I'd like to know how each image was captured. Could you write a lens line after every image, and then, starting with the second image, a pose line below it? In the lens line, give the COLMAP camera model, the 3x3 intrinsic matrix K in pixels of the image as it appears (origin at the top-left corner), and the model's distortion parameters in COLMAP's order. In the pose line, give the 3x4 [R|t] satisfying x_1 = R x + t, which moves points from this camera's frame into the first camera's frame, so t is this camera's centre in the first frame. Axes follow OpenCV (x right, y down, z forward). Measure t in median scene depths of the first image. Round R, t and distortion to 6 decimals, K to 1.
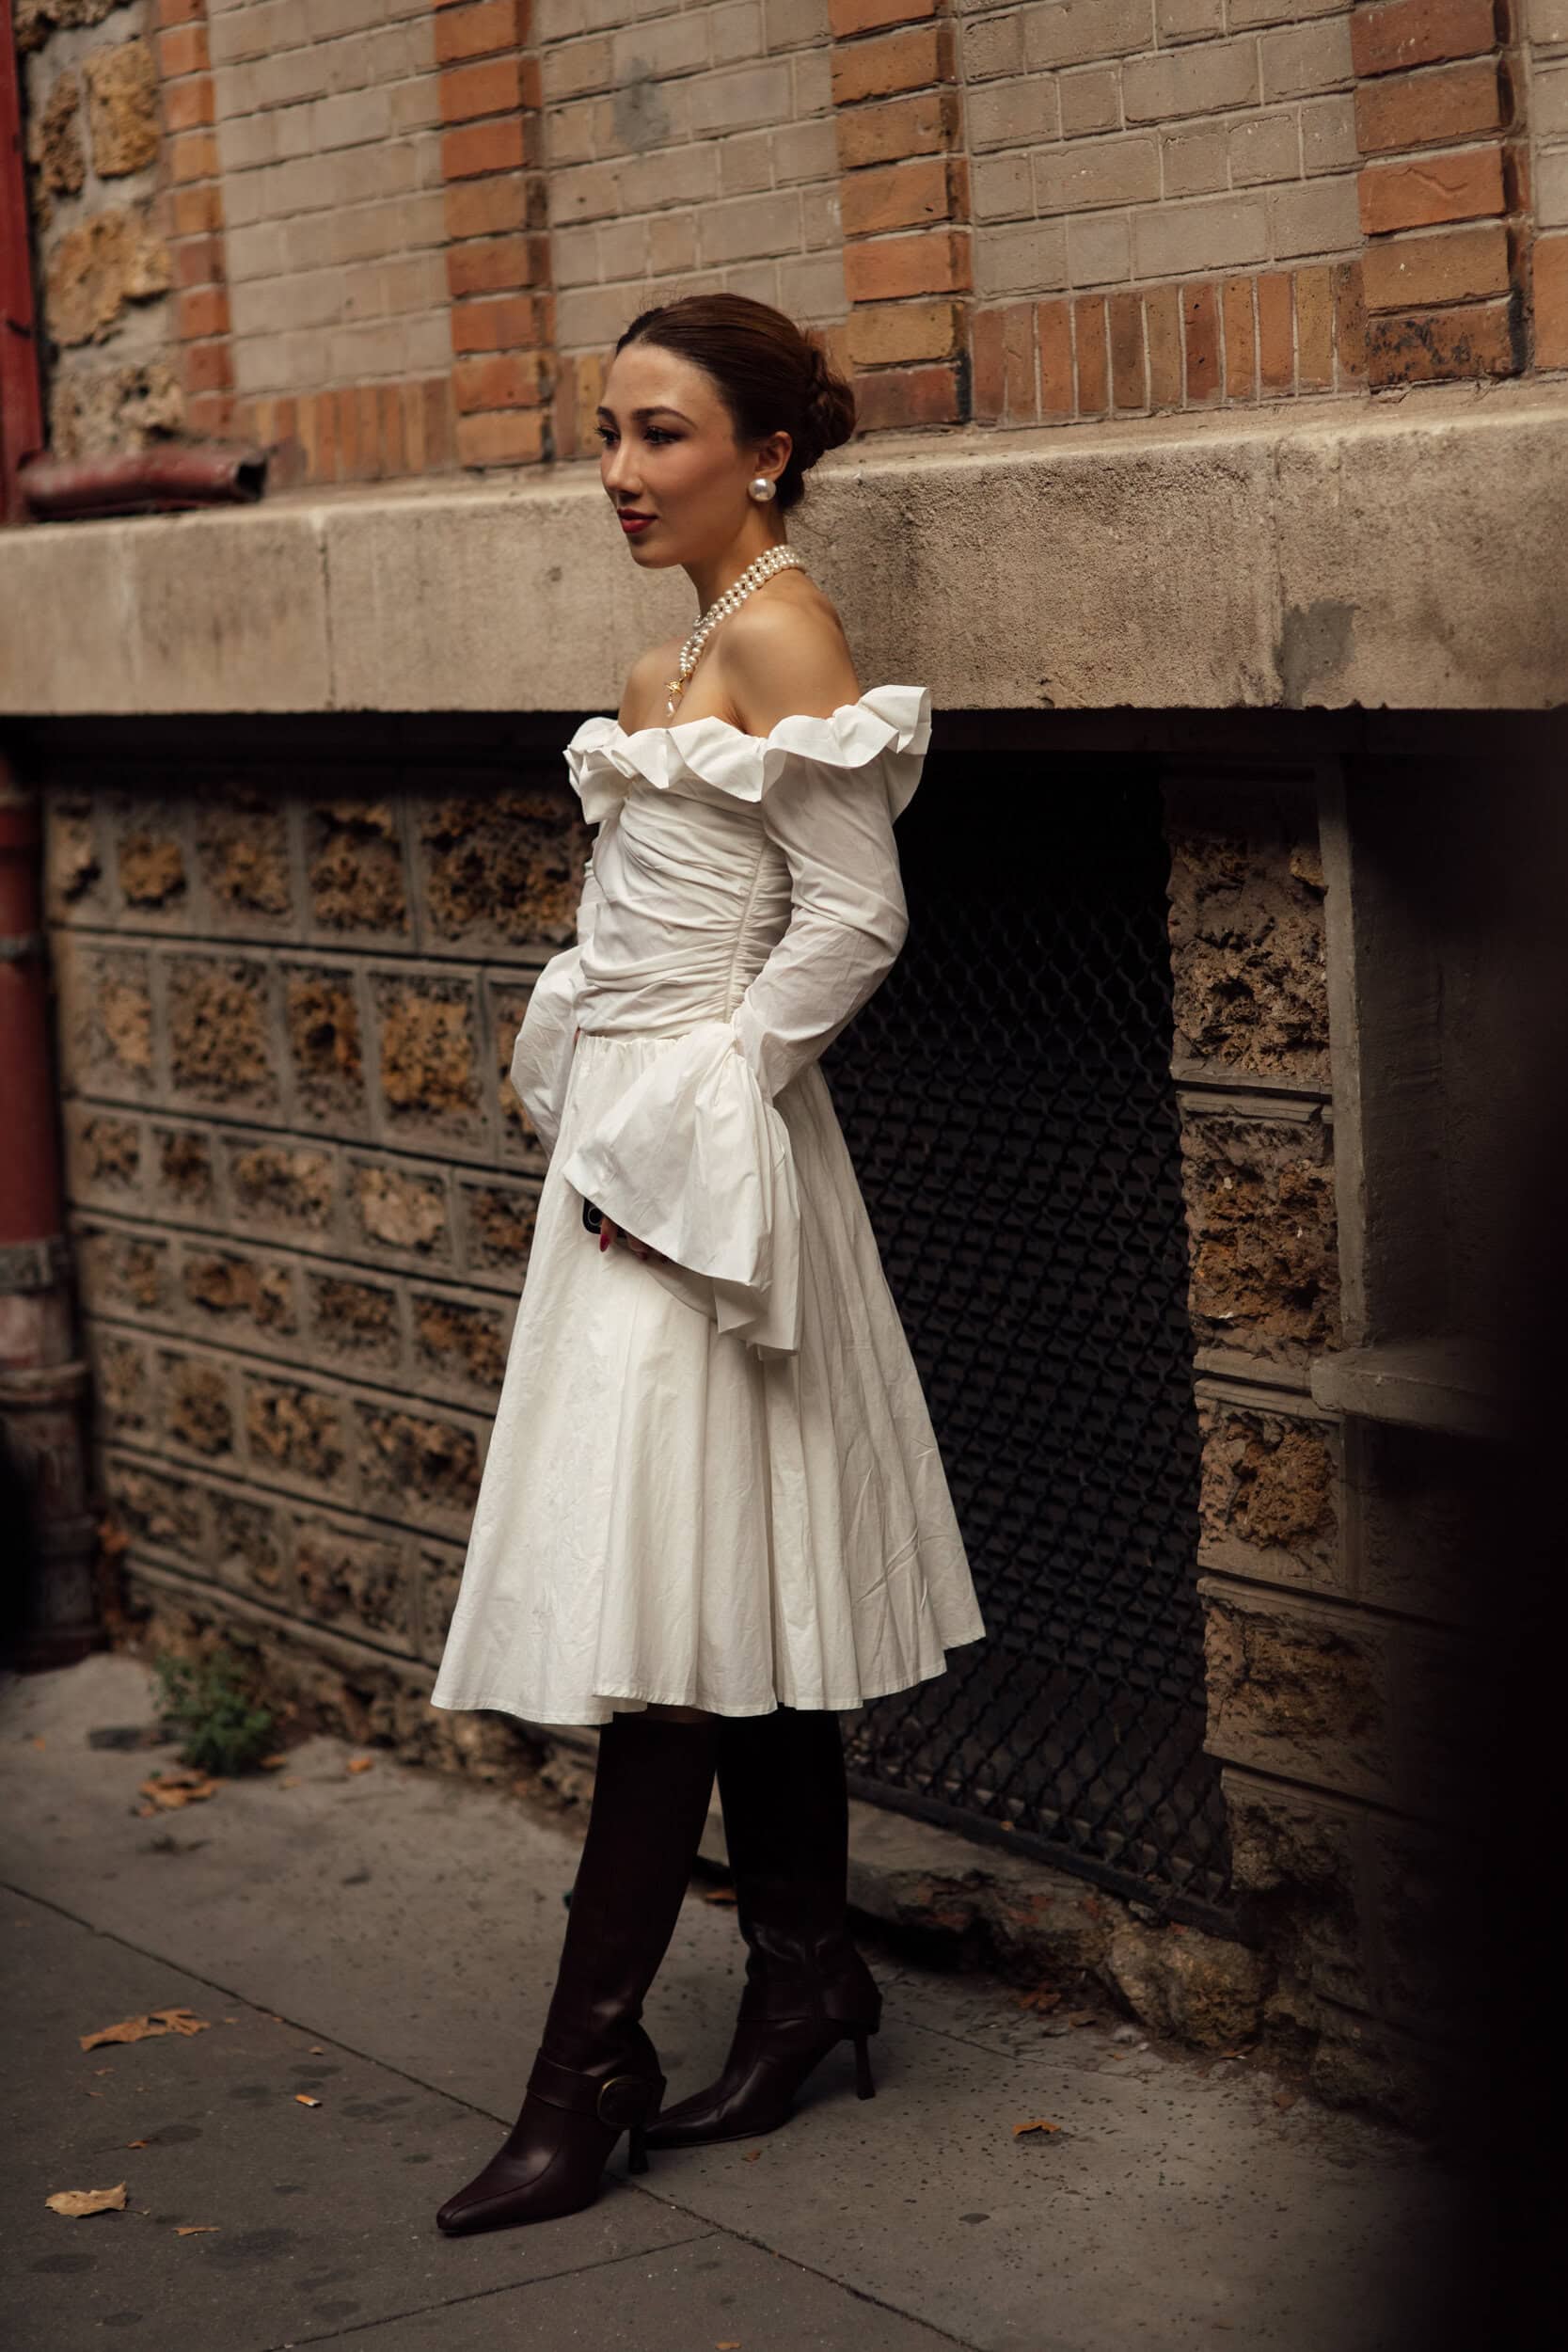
lens RADIAL K [[5977.9, 0, 784.0], [0, 5977.9, 1176.0], [0, 0, 1]] dist [-0.029660, -0.453439]
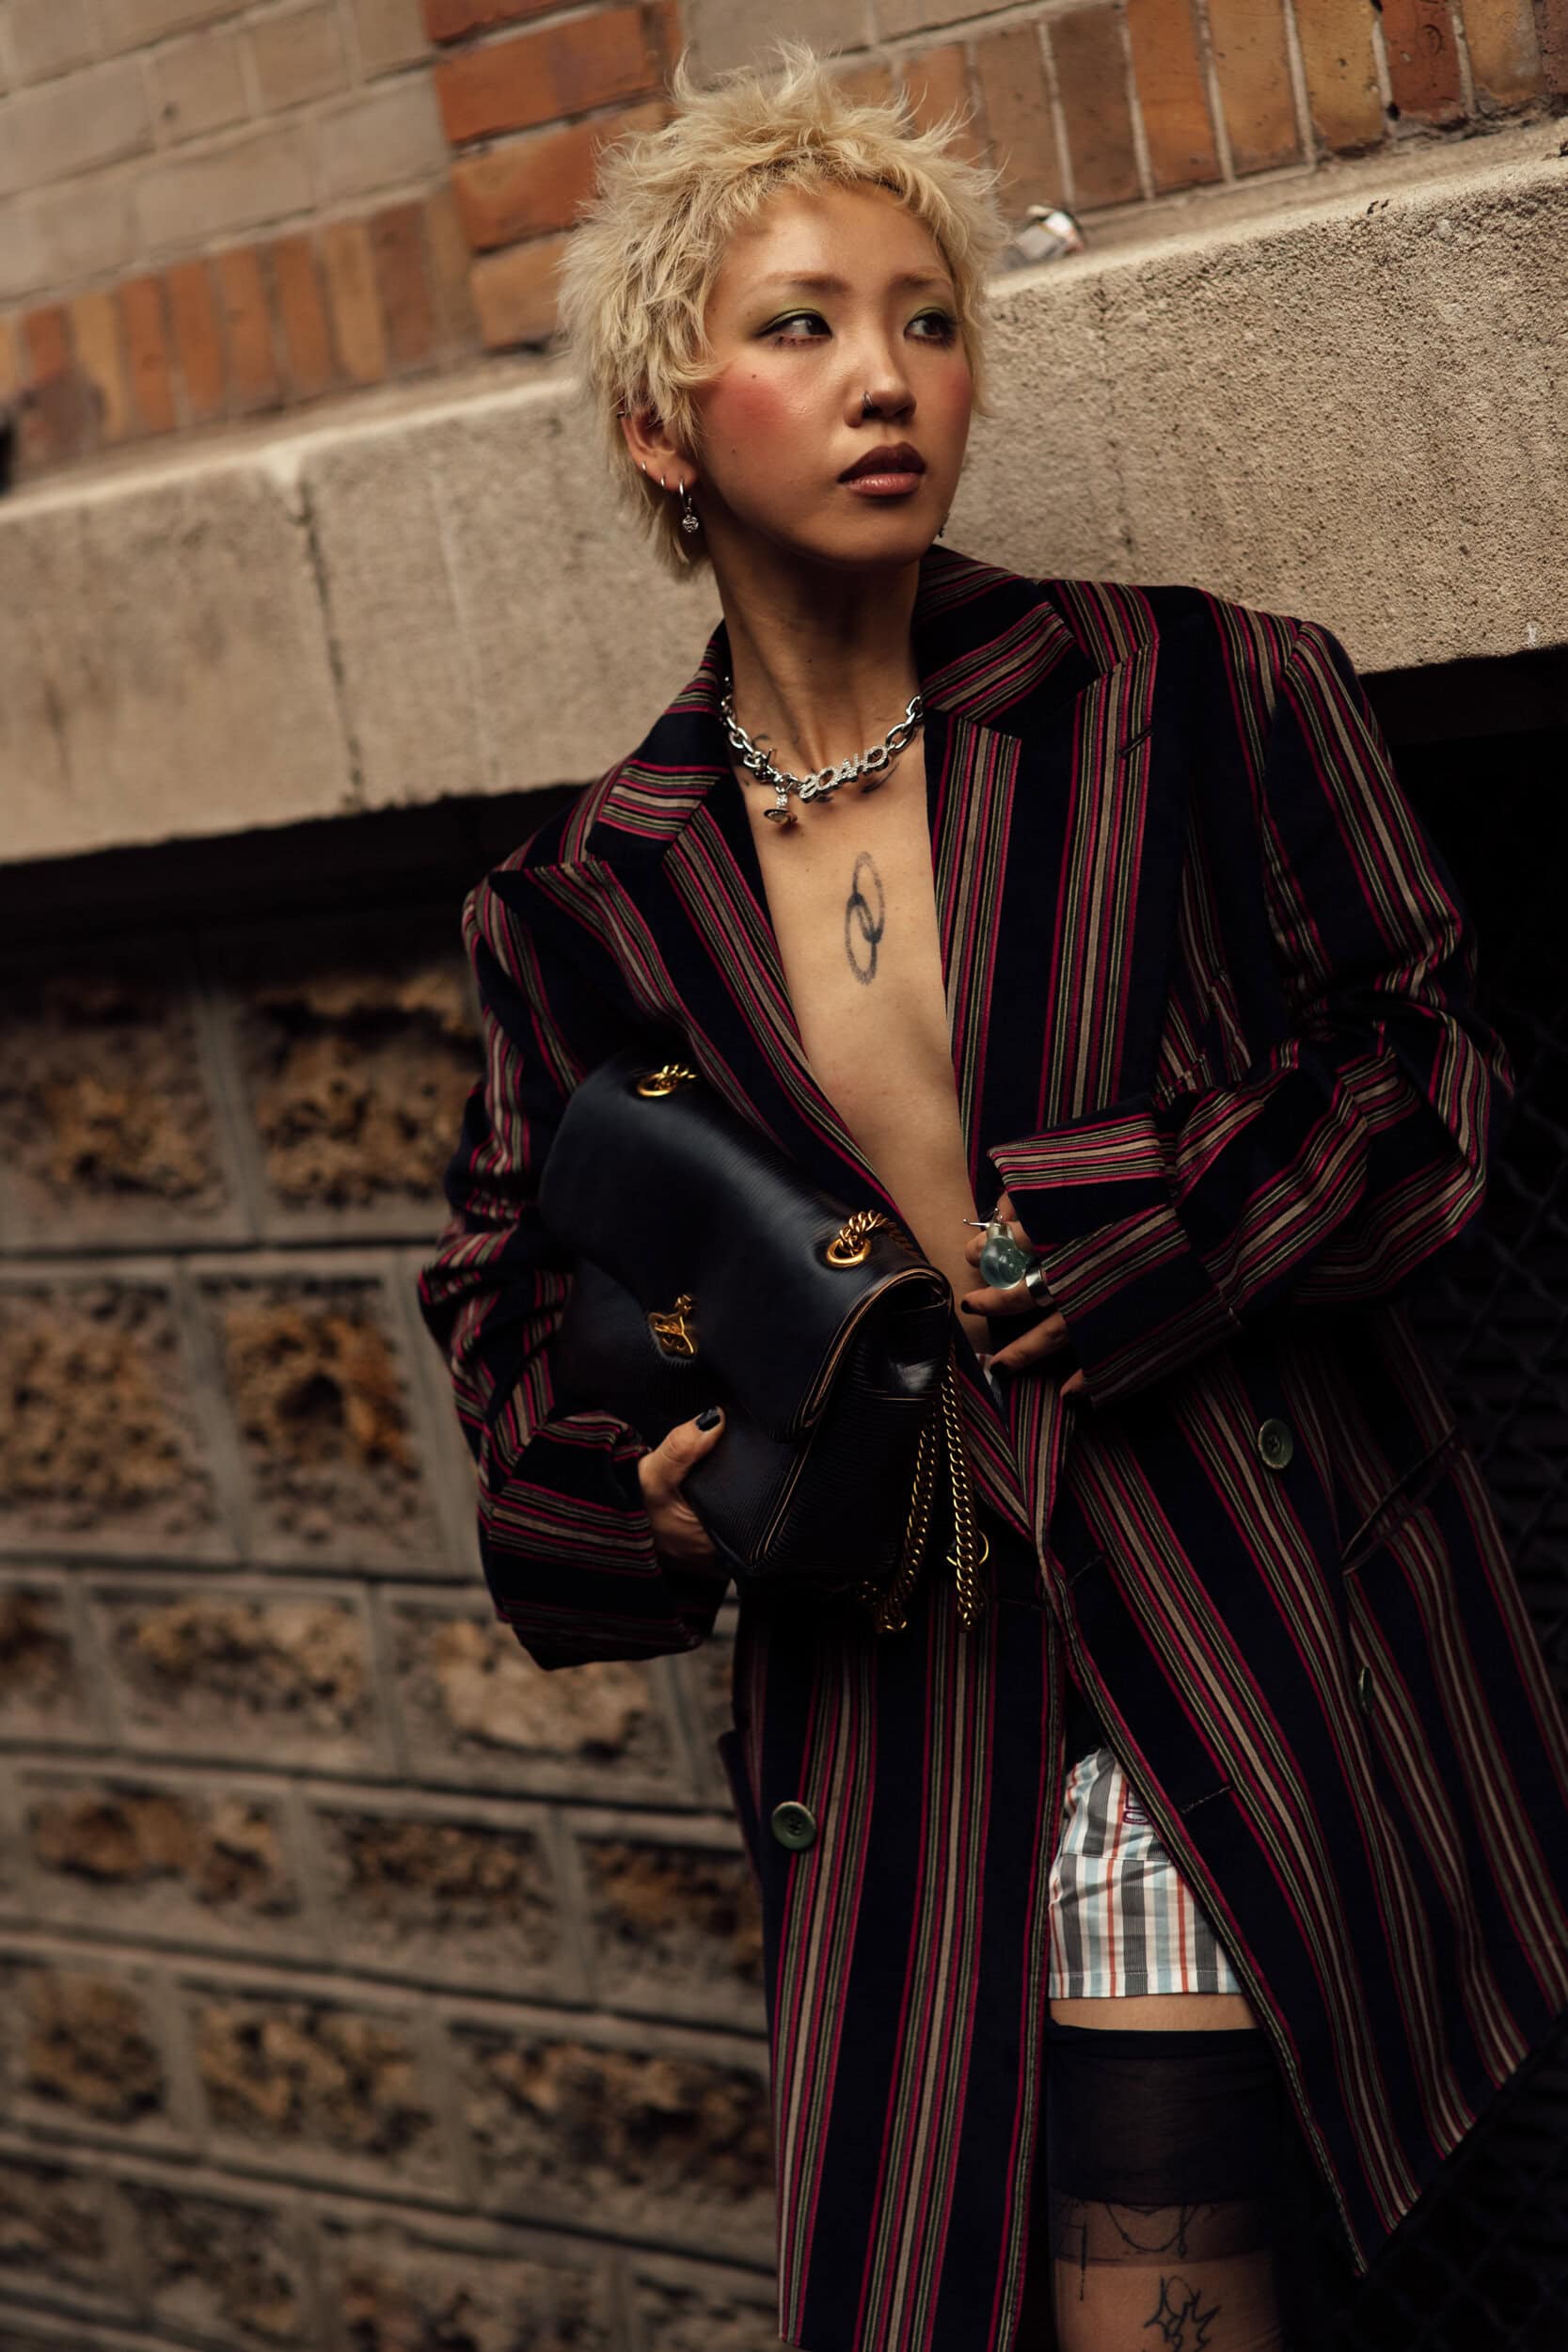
lens RADIAL K [[5977.9, 0, 784.0], [0, 5977.9, 1176.0], [0, 0, 1]] dist [-0.029660, -0.453439]
pose [[0.974243, -0.143925, 0.173598, -0.126205], [0.147328, 0.989064, -0.006811, -0.033080], [-0.170720, 0.032211, 0.984793, 0.426081]]
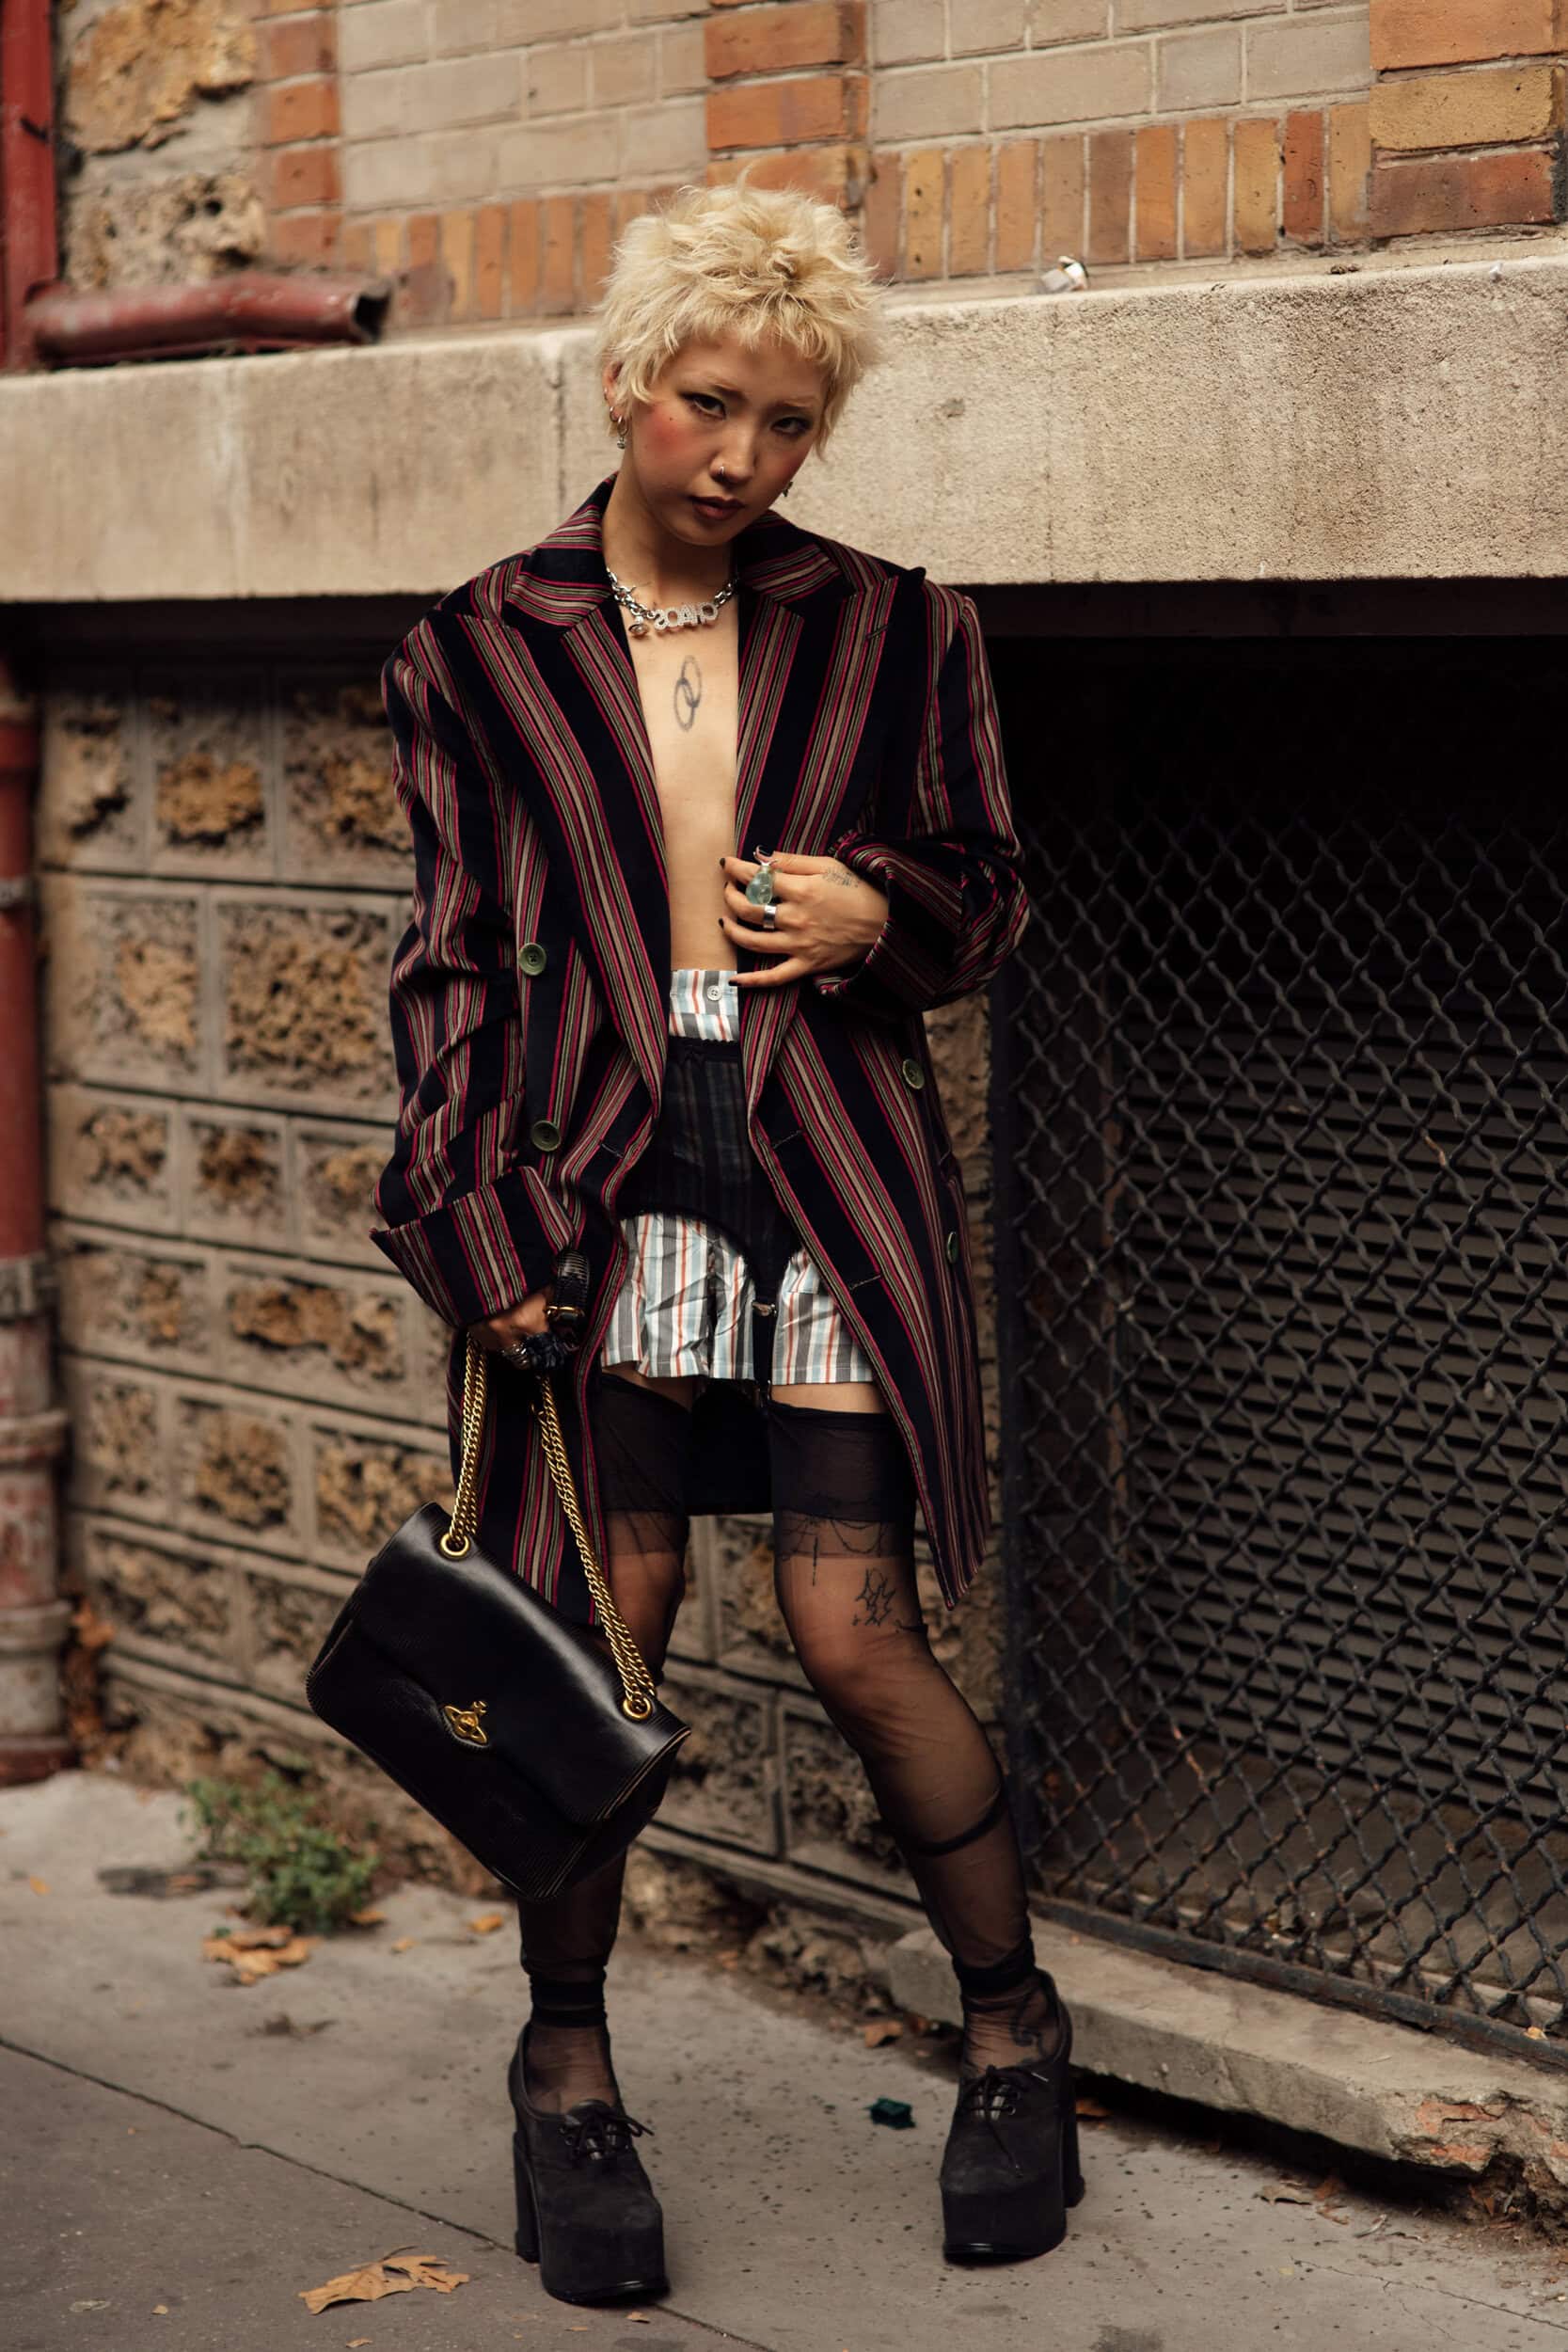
lens RADIAL K [[6125.0, 0, 829.6], [0, 6125.0, 1142.7], [0, 0, 1]] dist [-0.020699, -0.535863]
pose [[0.992600, 0.030927, 0.117423, -0.122646], [-0.028693, 0.999375, -0.020663, 0.009937], [-0.117988, 0.017141, 0.992867, 0.179636]]
